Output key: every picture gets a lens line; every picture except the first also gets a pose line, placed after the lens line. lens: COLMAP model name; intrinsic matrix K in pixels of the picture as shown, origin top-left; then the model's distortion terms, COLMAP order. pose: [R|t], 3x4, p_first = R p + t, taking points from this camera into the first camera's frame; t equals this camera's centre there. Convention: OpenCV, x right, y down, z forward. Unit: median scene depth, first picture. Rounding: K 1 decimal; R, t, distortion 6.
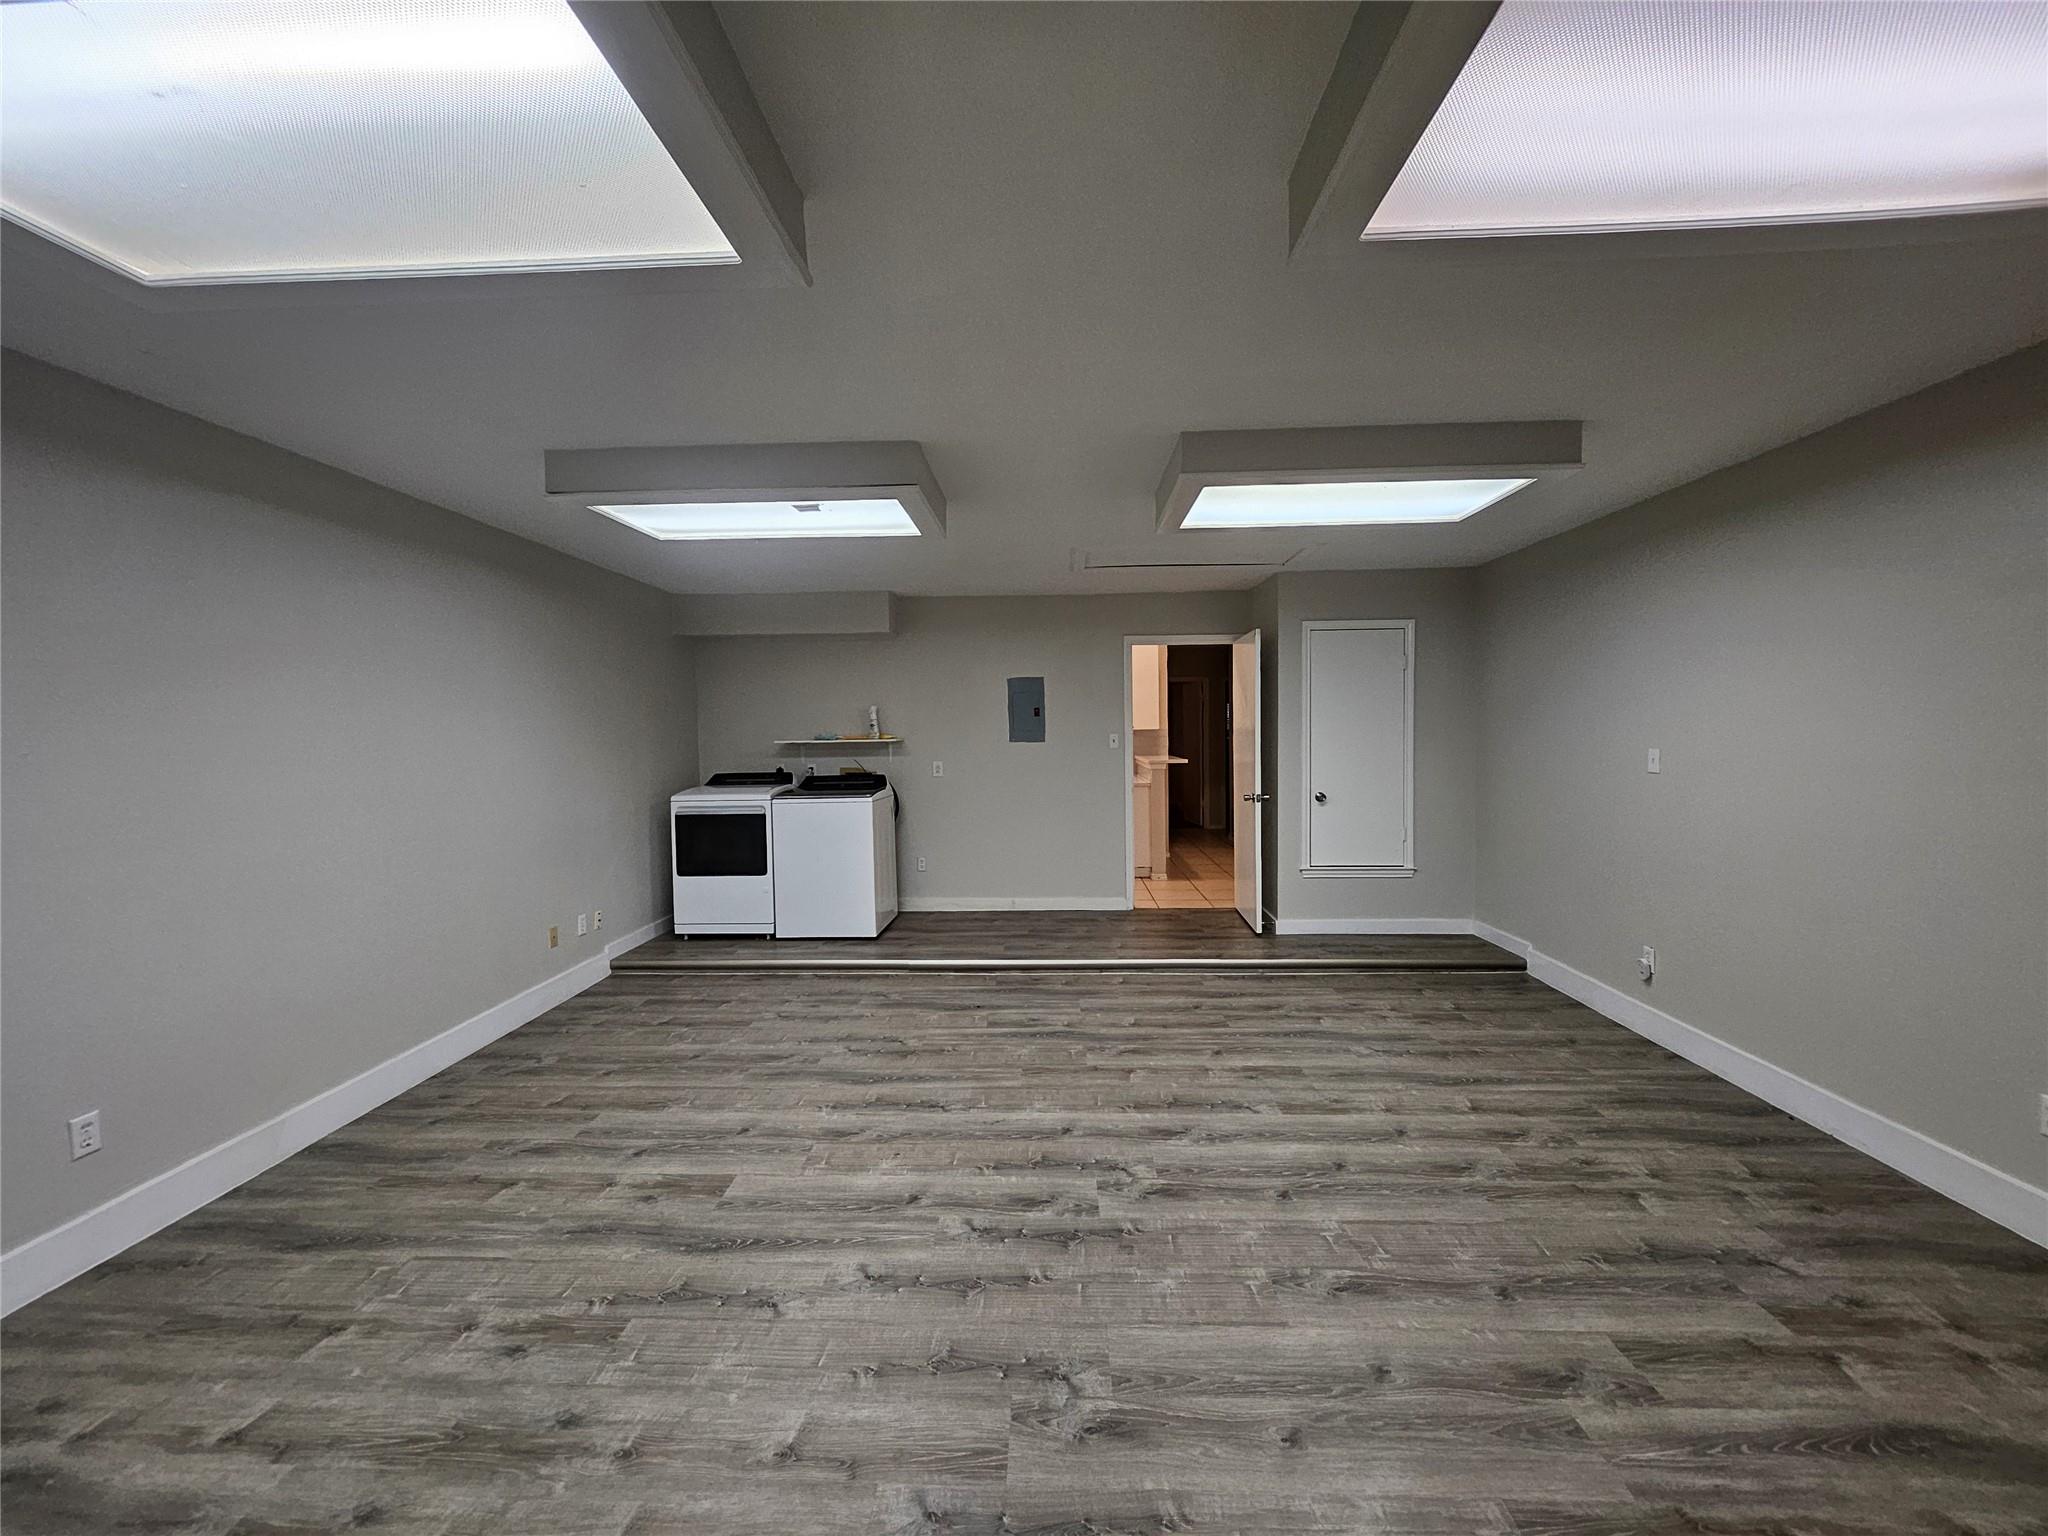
lens RADIAL K [[804.5, 0, 1026.8], [0, 804.5, 769.7], [0, 0, 1]] dist [0.003172, -0.001302]
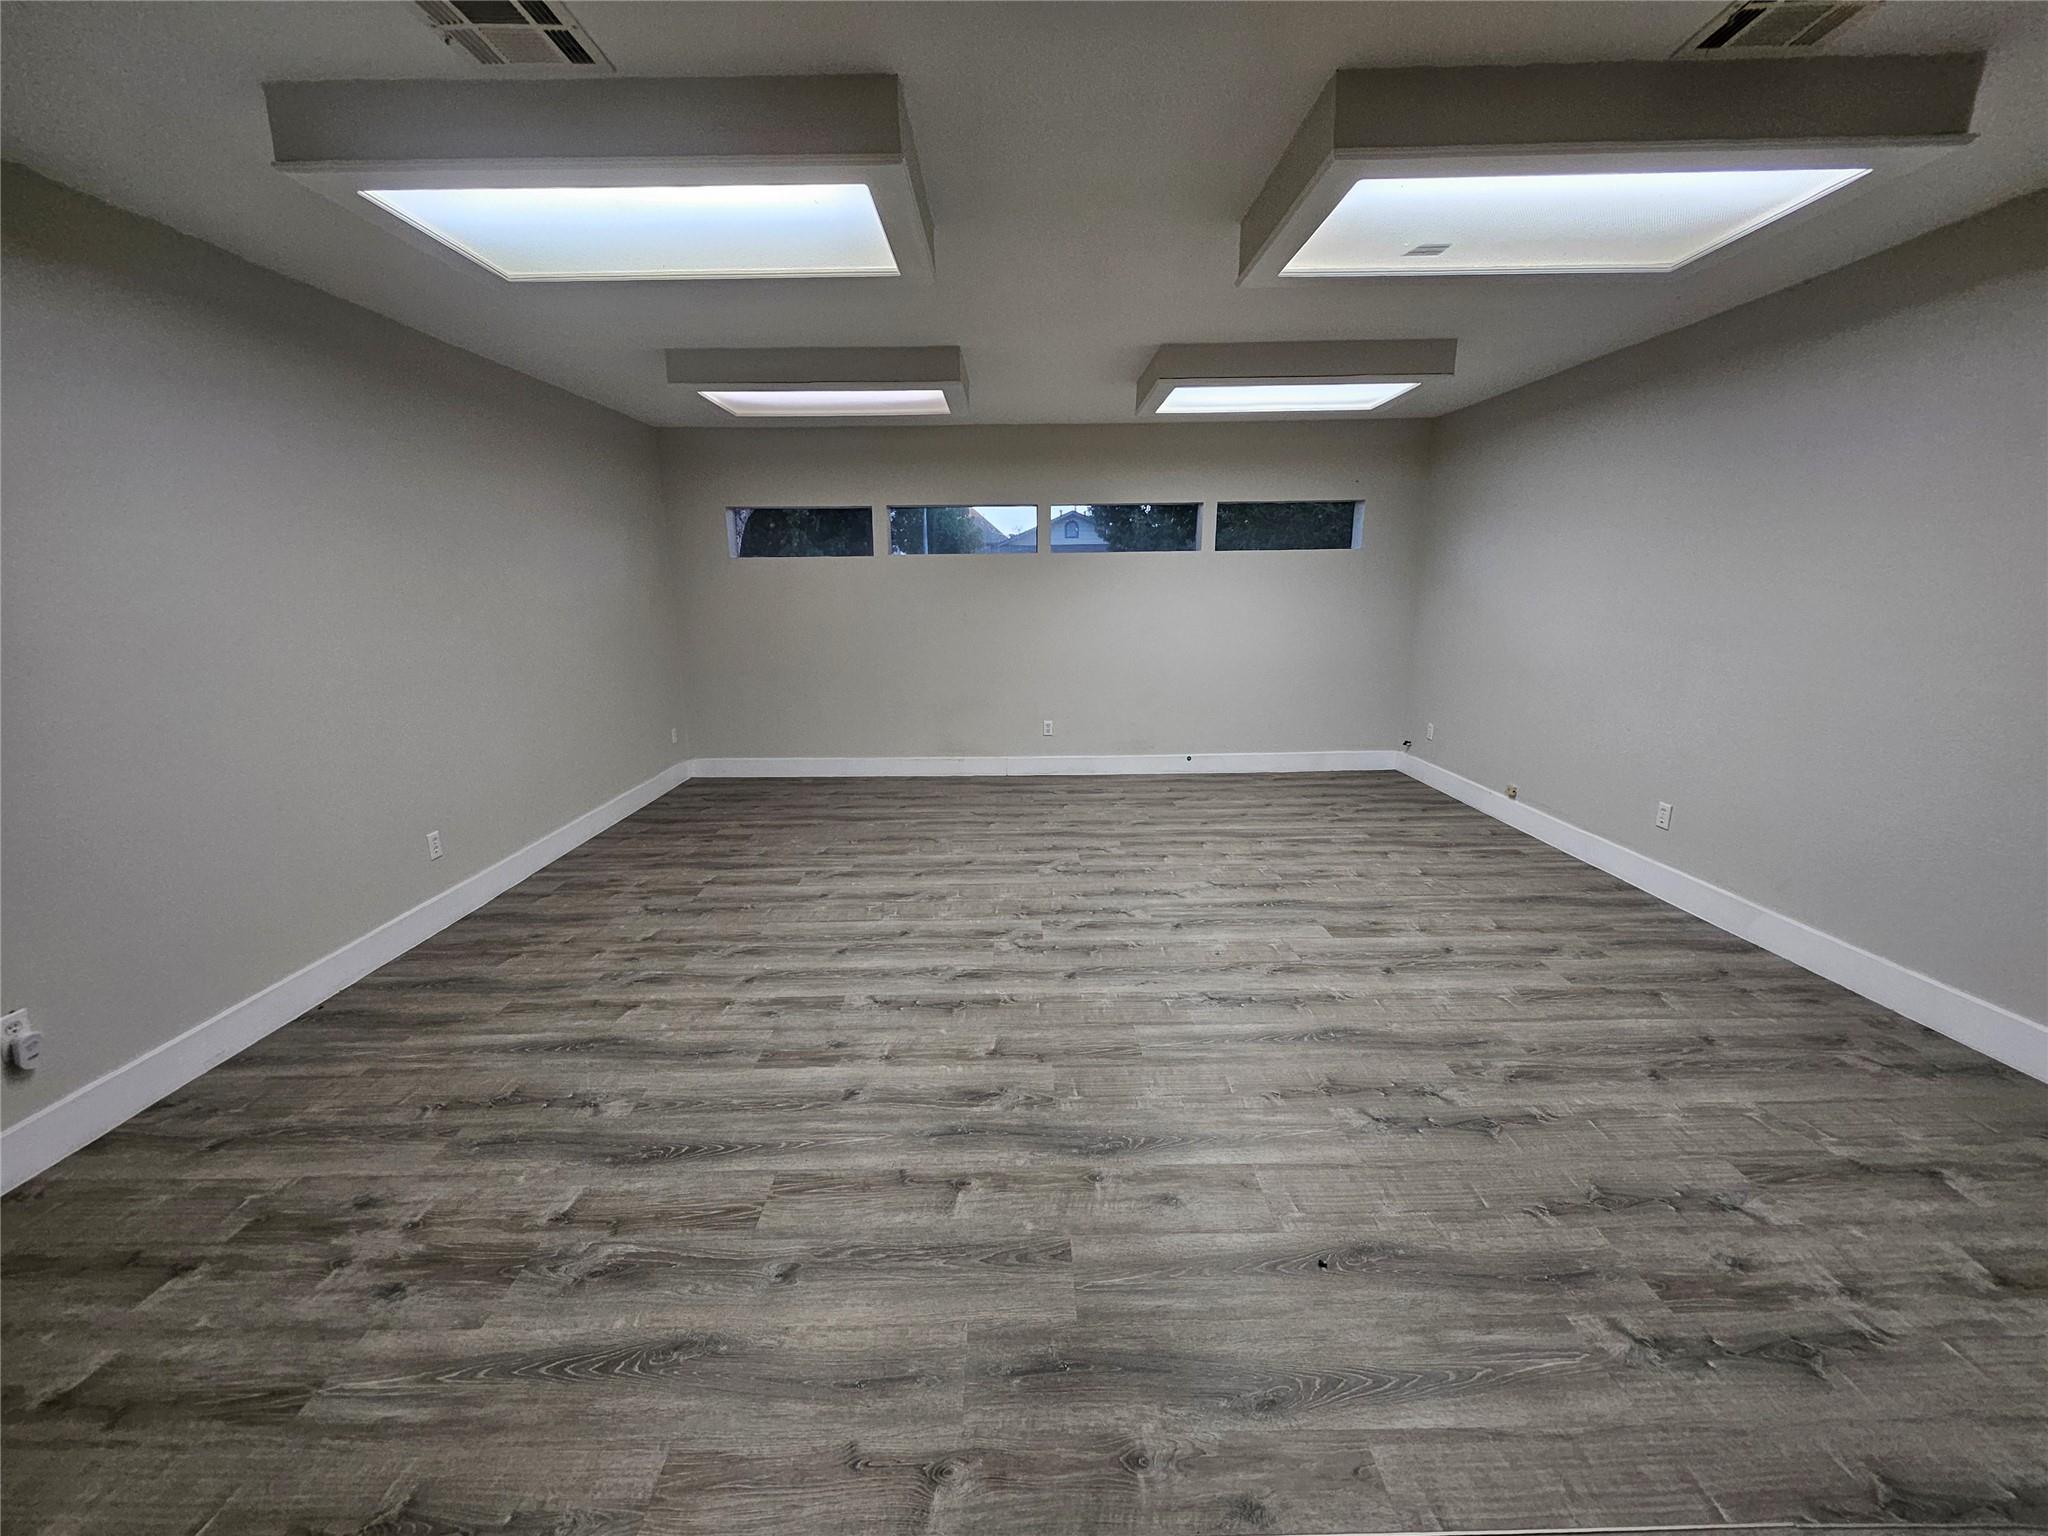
lens RADIAL K [[804.5, 0, 1017.9], [0, 804.5, 762.4], [0, 0, 1]] dist [0.003172, -0.001302]
pose [[-0.998789, 0.033959, -0.035590, 0.147266], [0.023150, 0.962849, 0.269048, -0.092090], [0.043404, 0.267898, -0.962469, 1.954089]]
